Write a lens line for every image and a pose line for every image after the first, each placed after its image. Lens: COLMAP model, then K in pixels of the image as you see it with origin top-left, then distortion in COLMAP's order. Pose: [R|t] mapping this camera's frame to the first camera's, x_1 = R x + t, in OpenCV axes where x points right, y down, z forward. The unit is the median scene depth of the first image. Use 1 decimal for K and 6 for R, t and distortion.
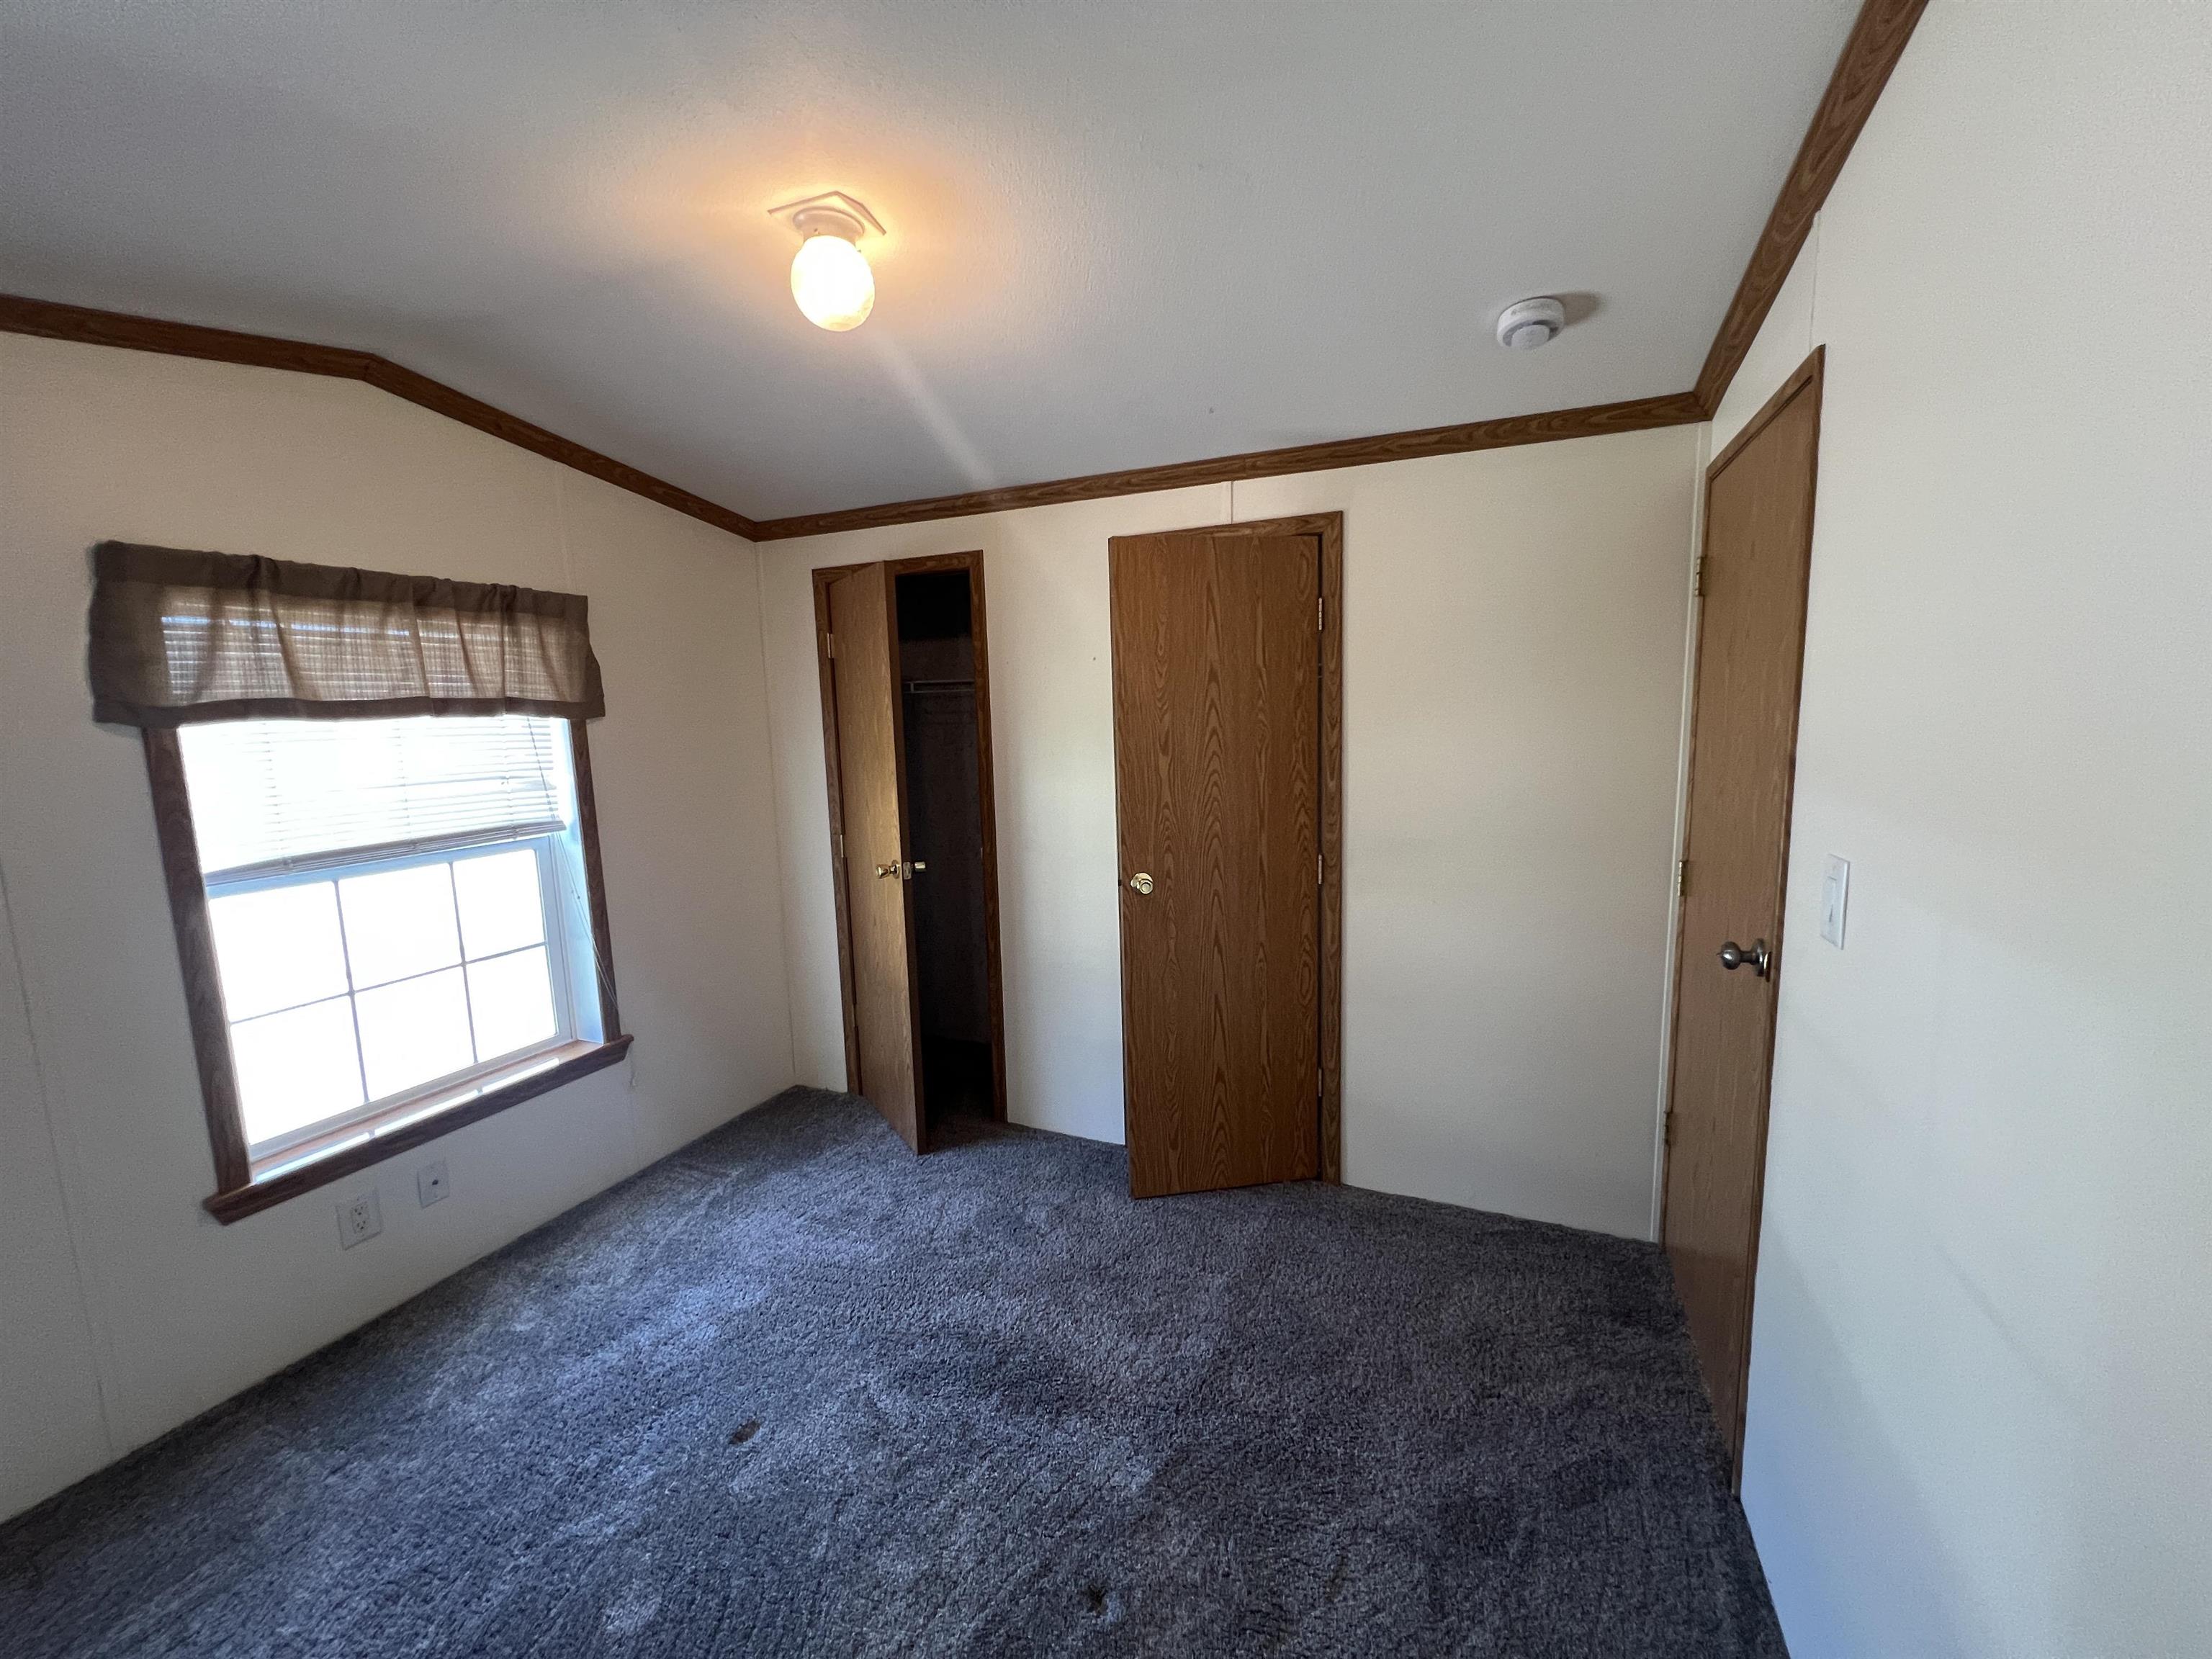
lens RADIAL K [[886.1, 0, 1106.0], [0, 886.1, 819.8], [0, 0, 1]] dist [-0.006600, 0.000049]
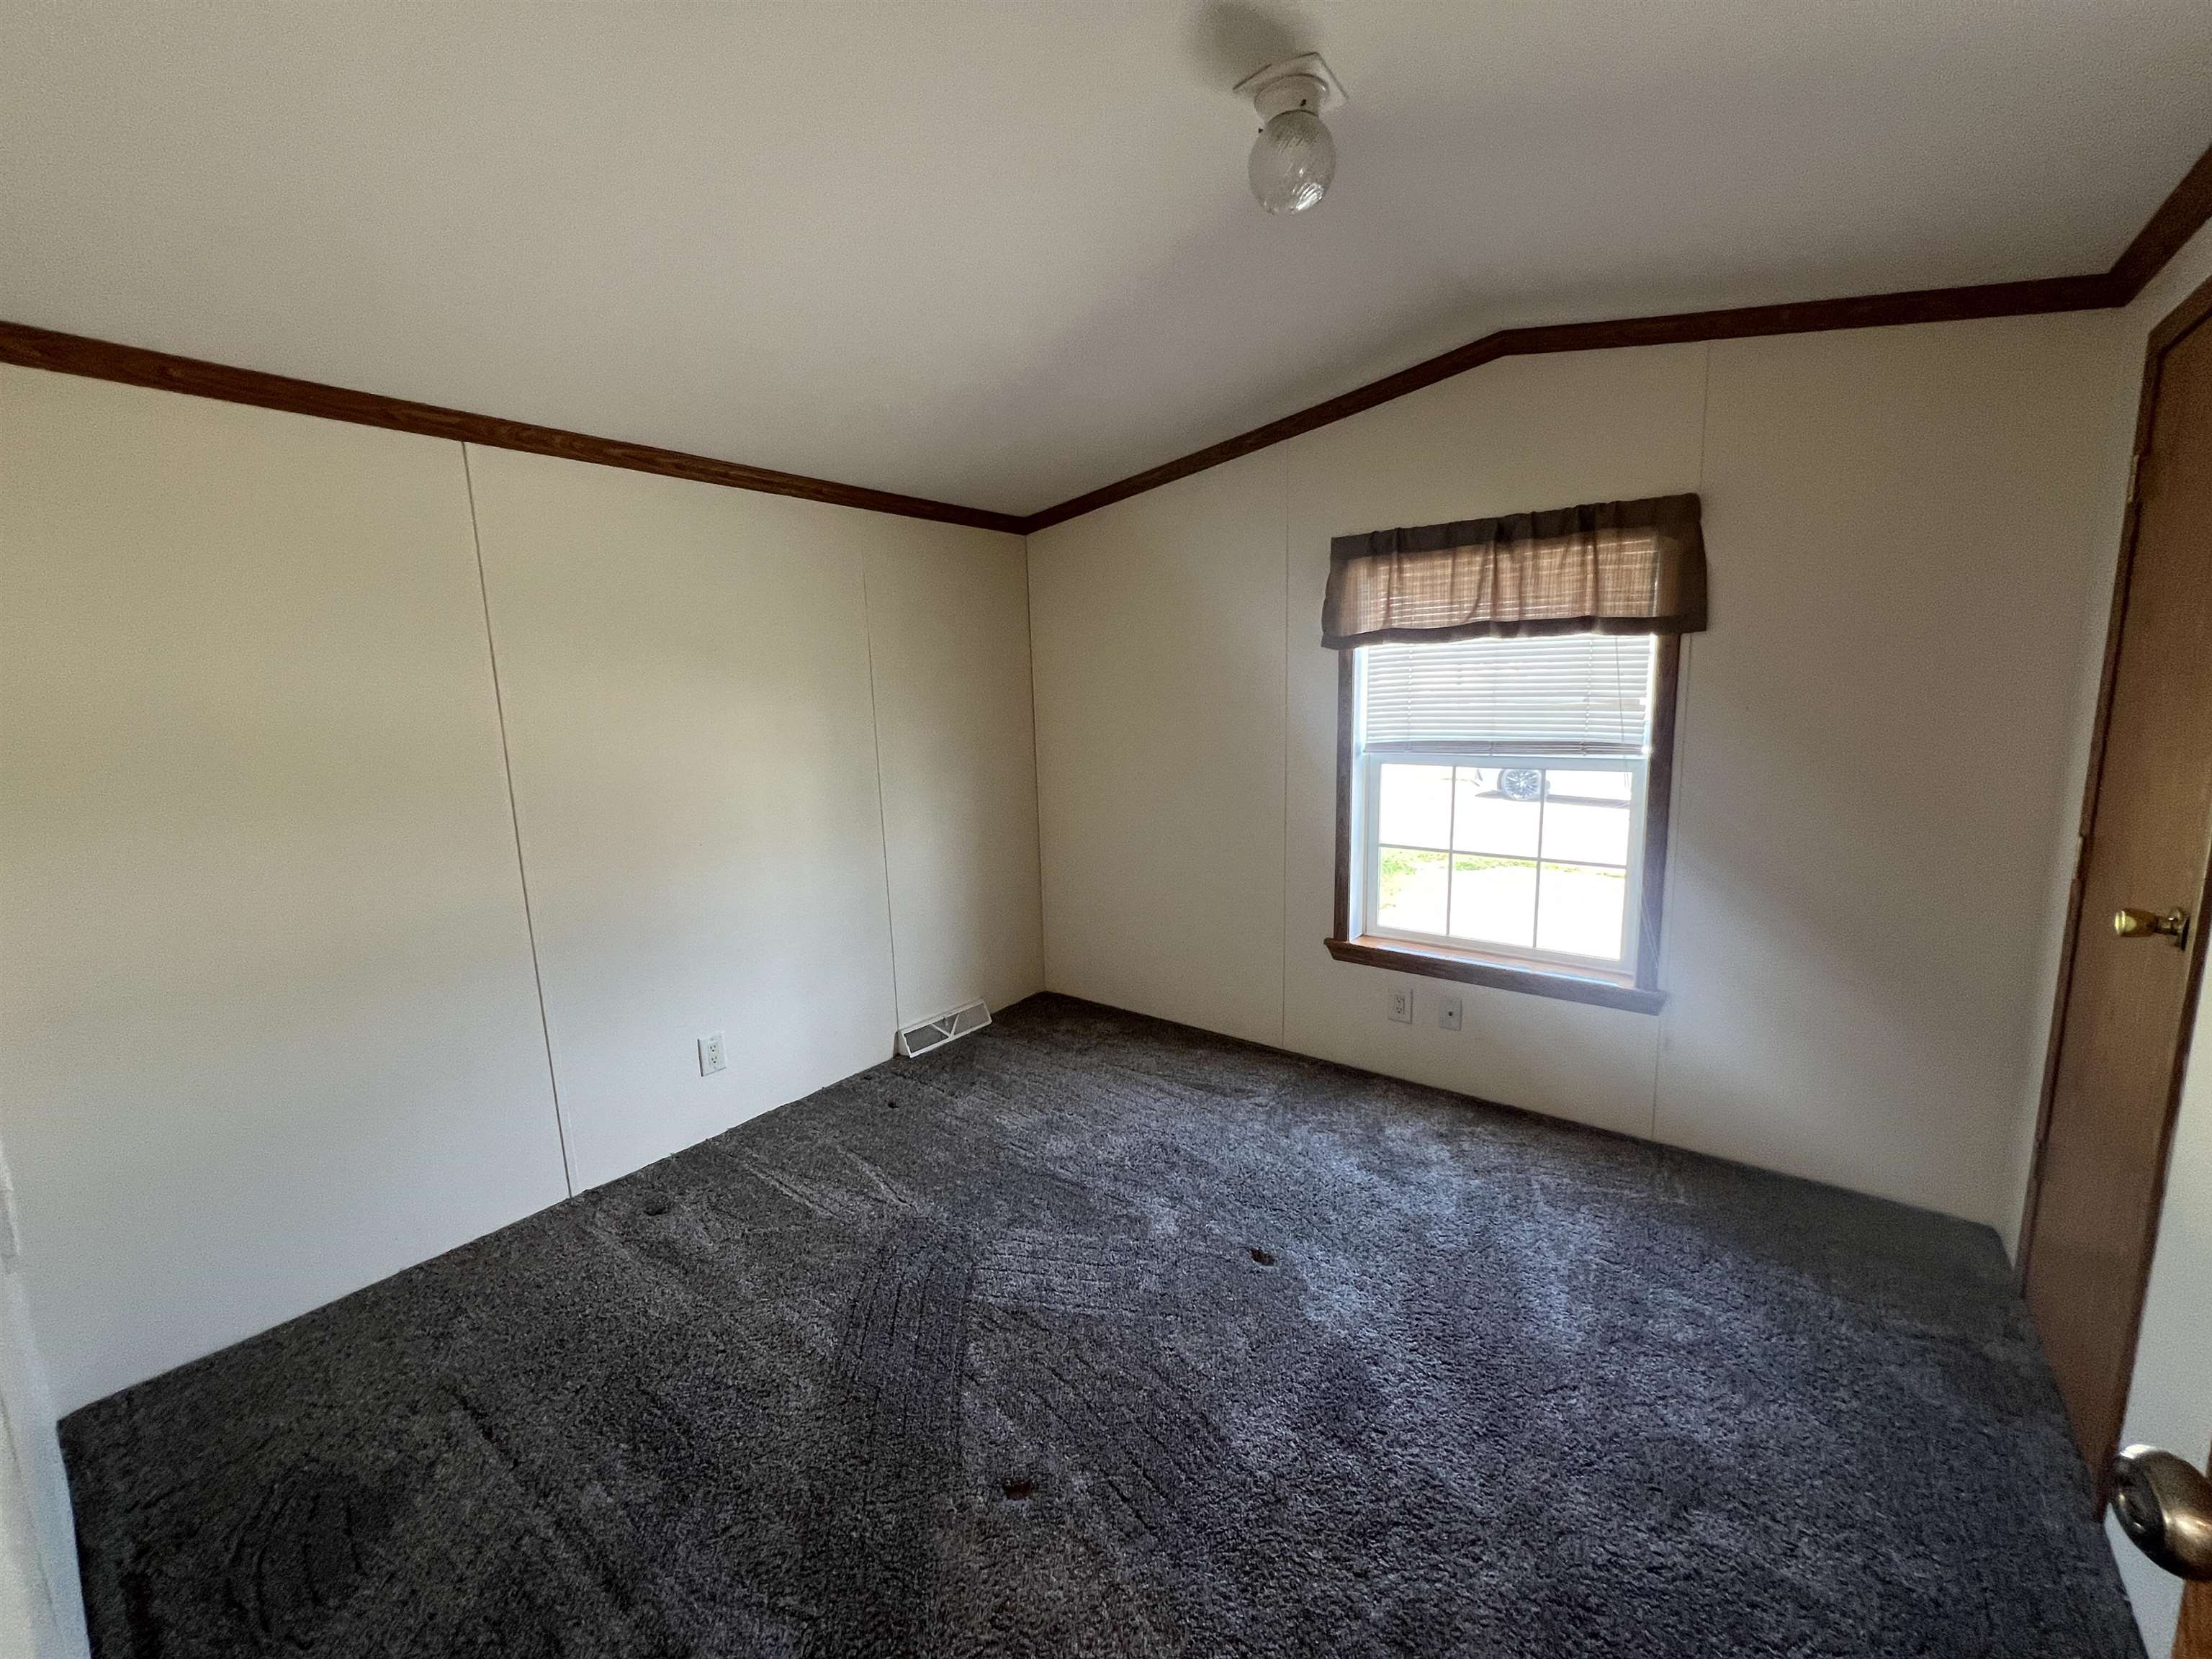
lens RADIAL K [[839.9, 0, 1049.1], [0, 839.9, 813.8], [0, 0, 1]] dist [-0.000580, -0.000034]
pose [[-0.259986, 0.186111, -0.947507, 0.477303], [-0.081367, 0.973538, 0.213550, -0.076975], [0.962178, 0.132616, -0.237963, 0.701014]]
